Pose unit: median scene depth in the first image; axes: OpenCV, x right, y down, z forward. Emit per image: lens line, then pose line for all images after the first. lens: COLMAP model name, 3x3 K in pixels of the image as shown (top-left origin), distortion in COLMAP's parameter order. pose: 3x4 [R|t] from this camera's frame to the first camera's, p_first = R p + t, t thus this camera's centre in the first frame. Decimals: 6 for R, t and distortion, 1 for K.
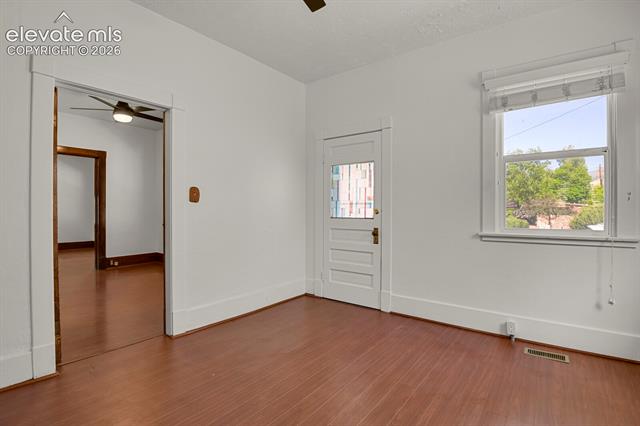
lens RADIAL K [[312.2, 0, 323.3], [0, 312.2, 210.6], [0, 0, 1]] dist [-0.026528, -0.001007]
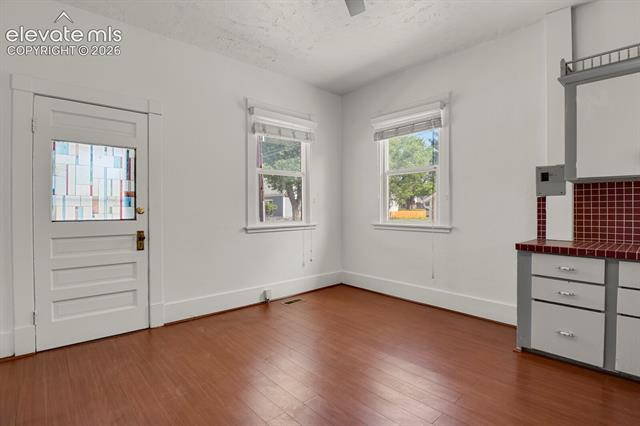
lens RADIAL K [[312.2, 0, 323.3], [0, 312.2, 210.6], [0, 0, 1]] dist [-0.026528, -0.001007]
pose [[0.178954, -0.012748, 0.983775, -0.533516], [-0.002606, 0.999906, 0.013431, -0.009743], [-0.983854, -0.004967, 0.178904, 0.377072]]
